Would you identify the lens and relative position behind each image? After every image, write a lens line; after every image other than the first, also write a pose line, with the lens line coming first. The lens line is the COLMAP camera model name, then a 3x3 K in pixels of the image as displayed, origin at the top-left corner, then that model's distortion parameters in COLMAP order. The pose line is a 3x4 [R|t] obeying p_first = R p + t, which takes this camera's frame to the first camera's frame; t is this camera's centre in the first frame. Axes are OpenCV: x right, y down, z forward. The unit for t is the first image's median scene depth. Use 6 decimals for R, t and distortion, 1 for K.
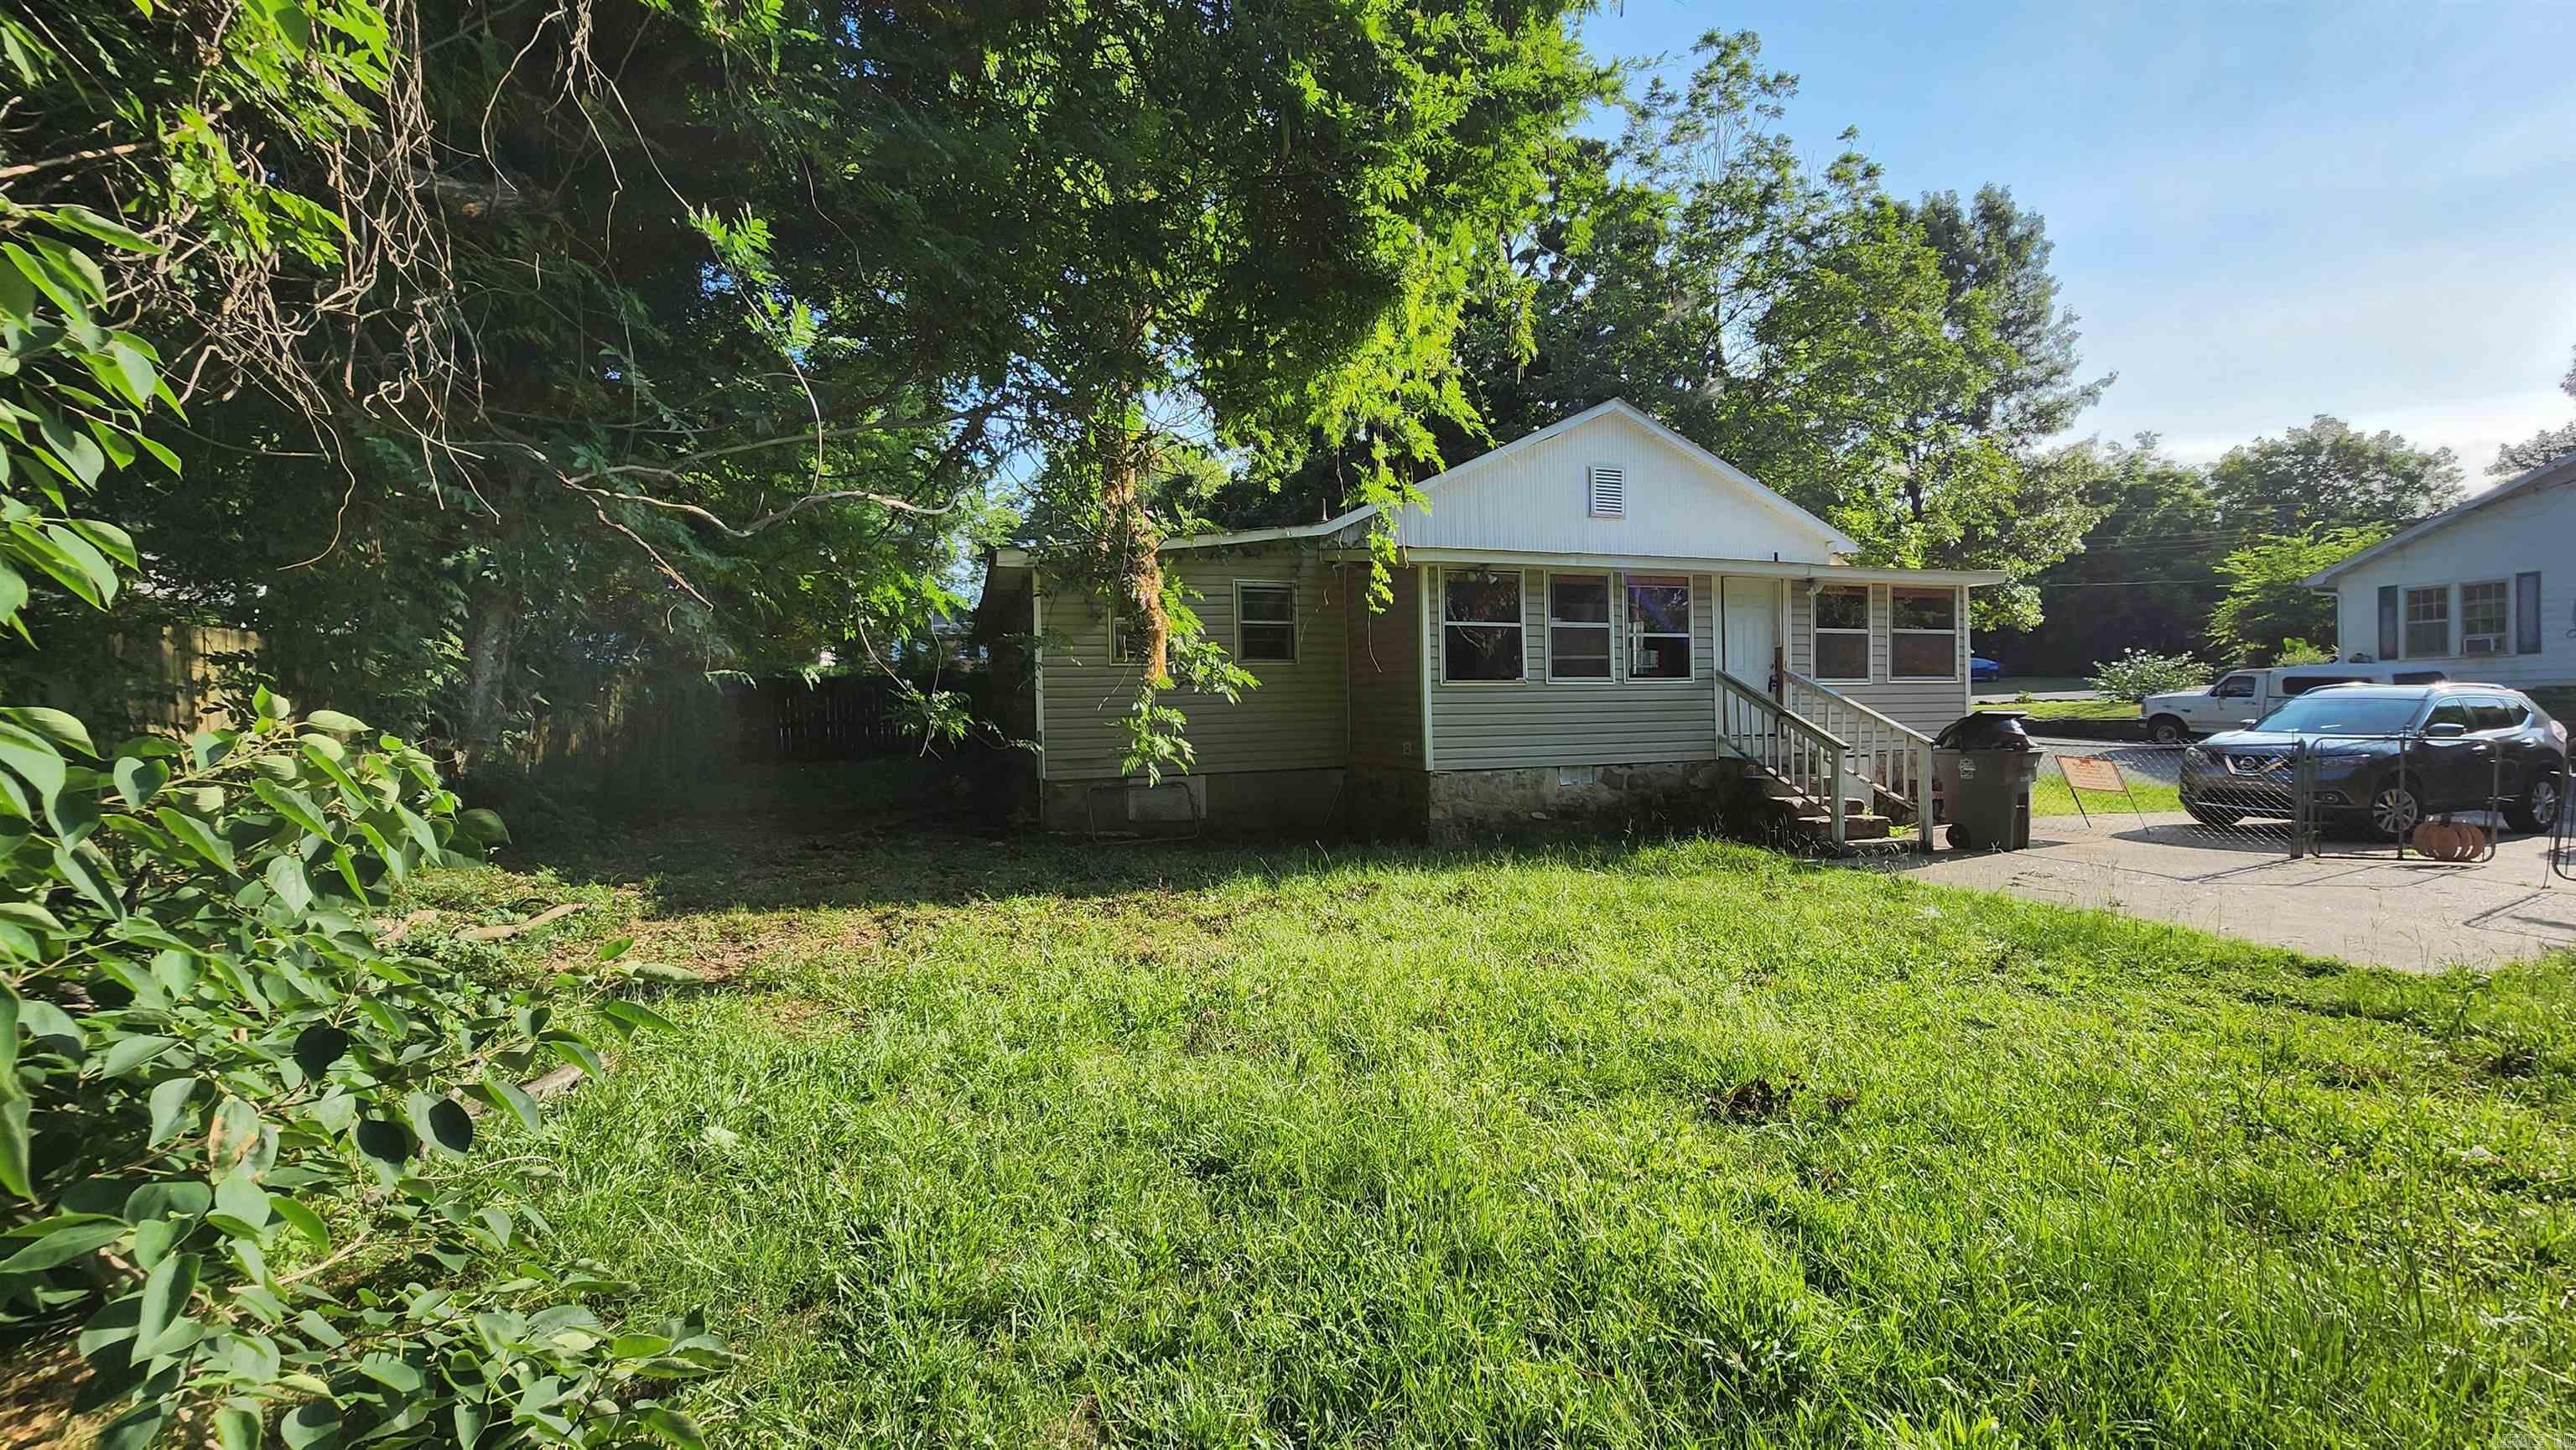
lens RADIAL K [[1066.3, 0, 1293.7], [0, 1066.3, 726.6], [0, 0, 1]] dist [0.000197, -0.000081]
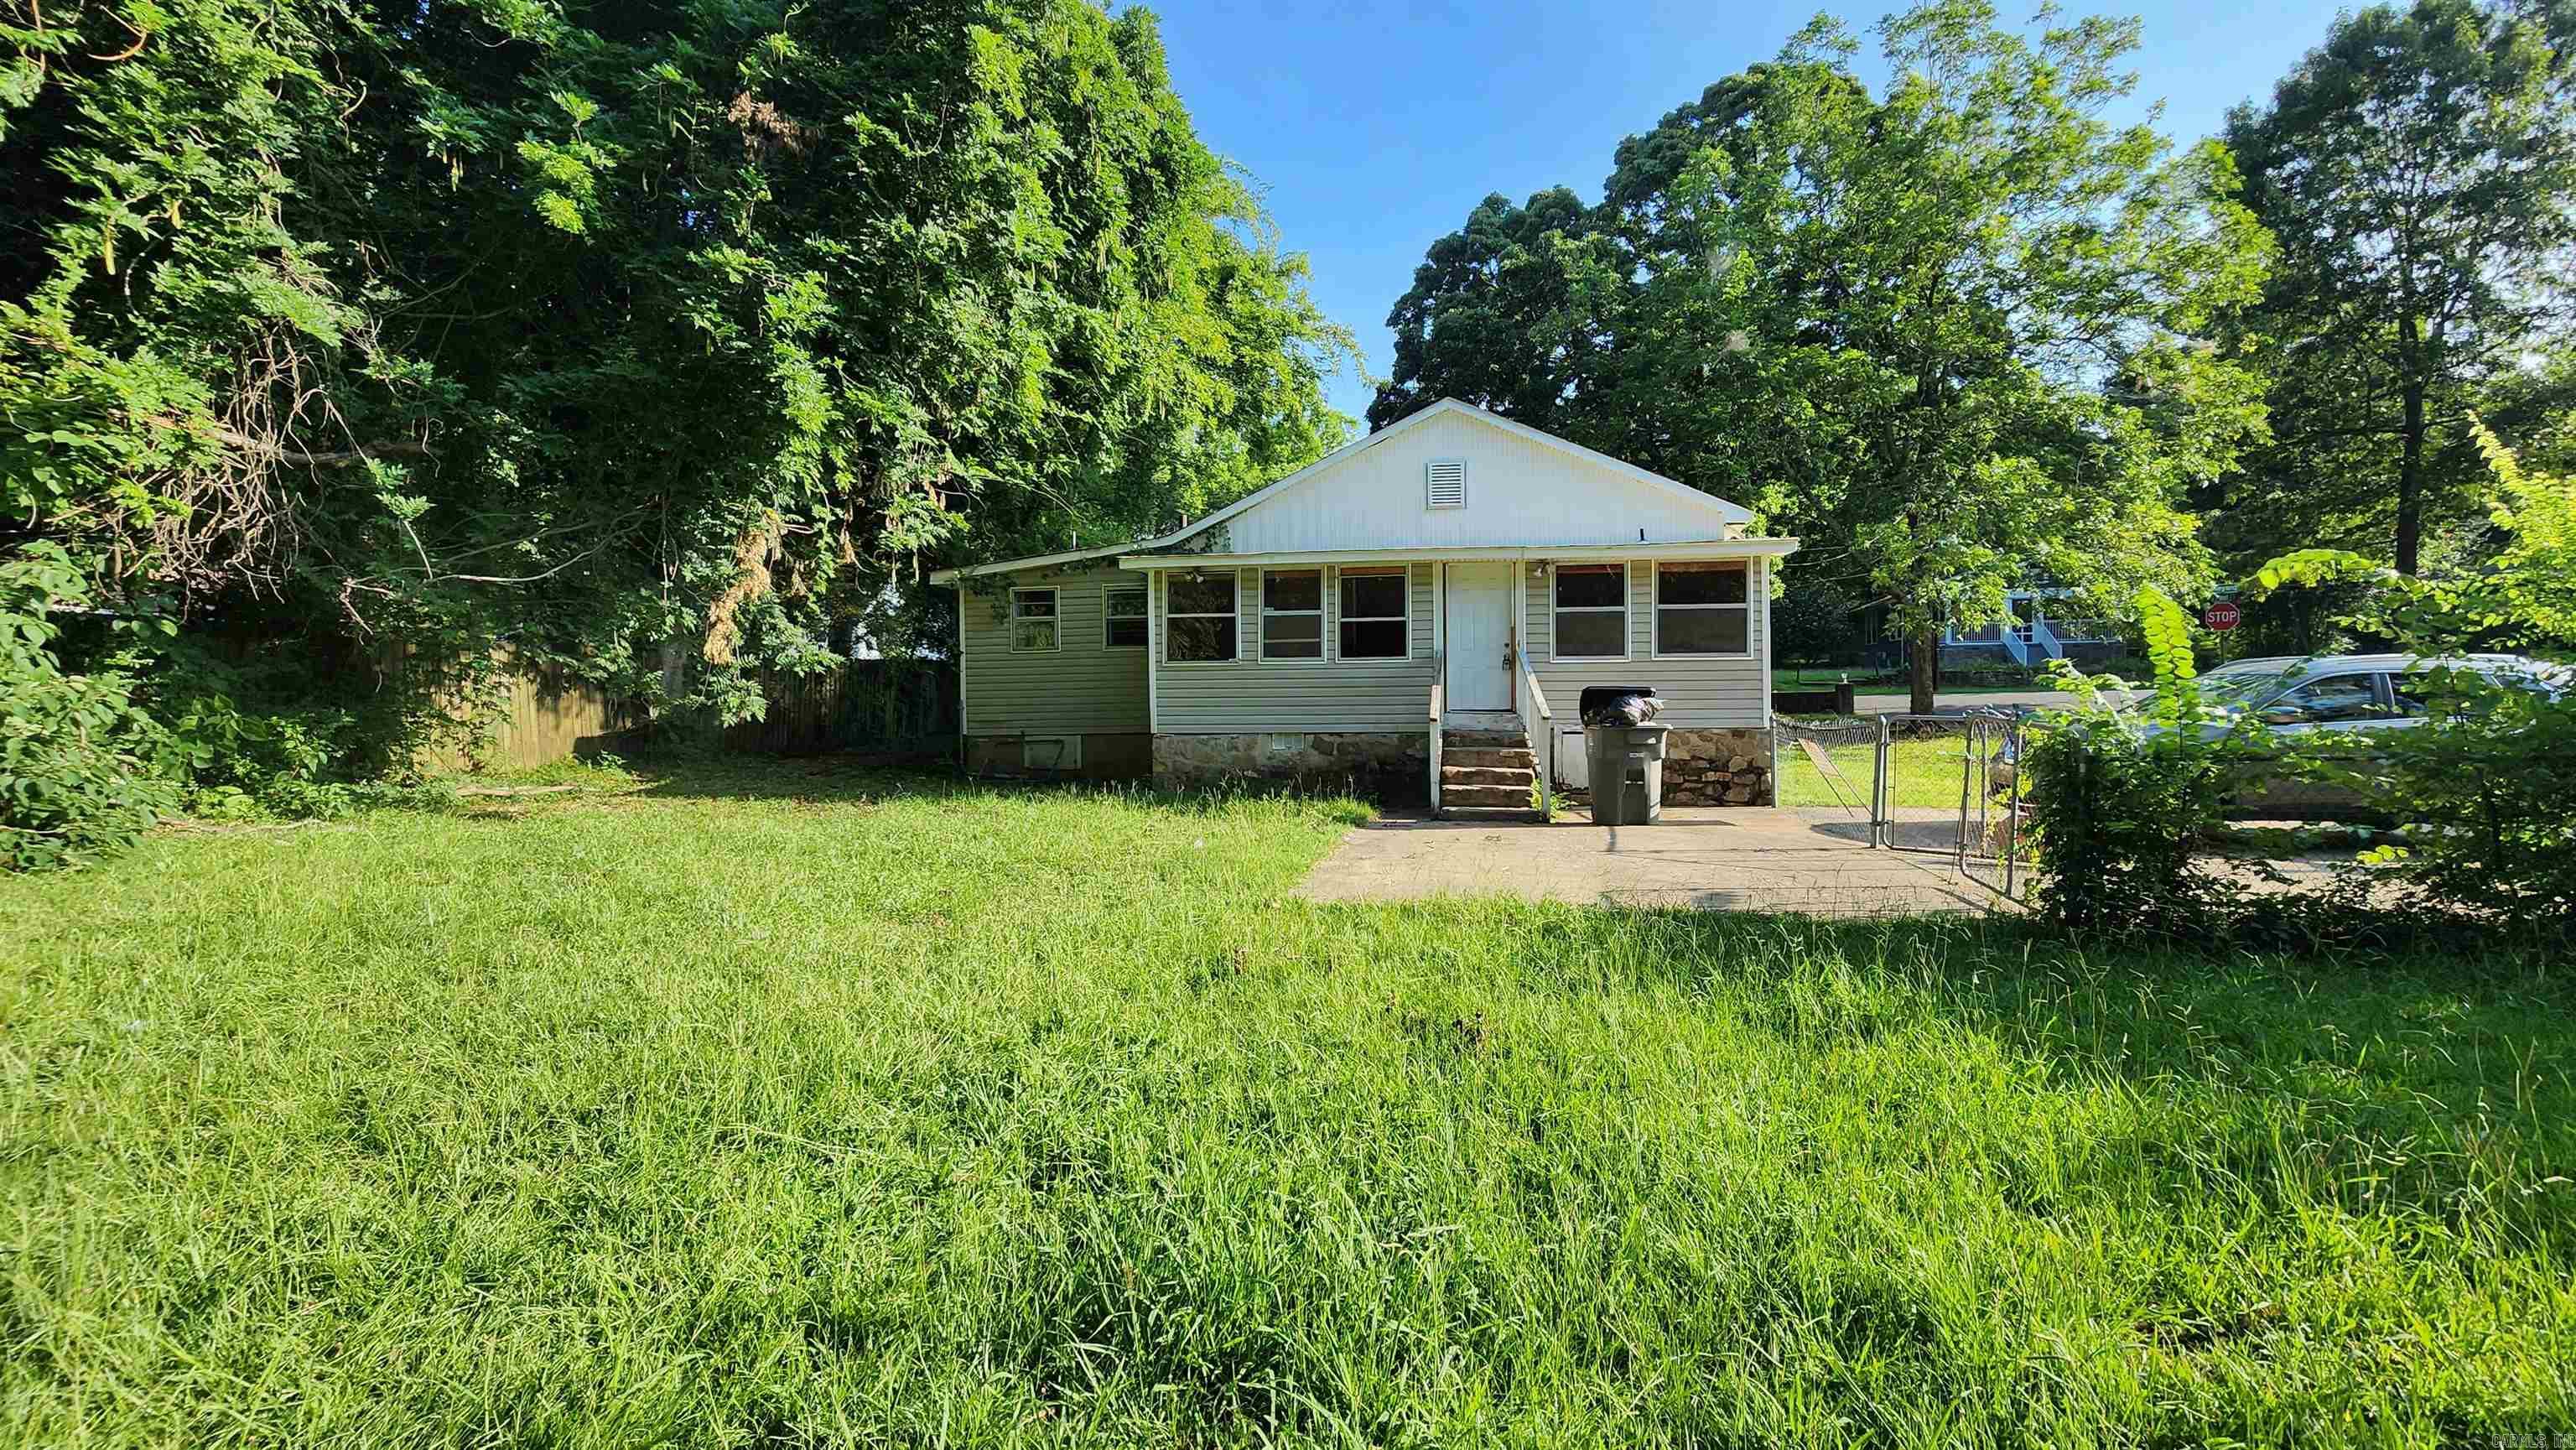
lens RADIAL K [[1066.3, 0, 1288.8], [0, 1066.3, 720.9], [0, 0, 1]] dist [0.000197, -0.000081]
pose [[0.882167, 0.018351, -0.470579, 0.810679], [-0.012607, 0.999803, 0.015354, 0.004846], [0.470768, -0.007612, 0.882224, -0.035071]]
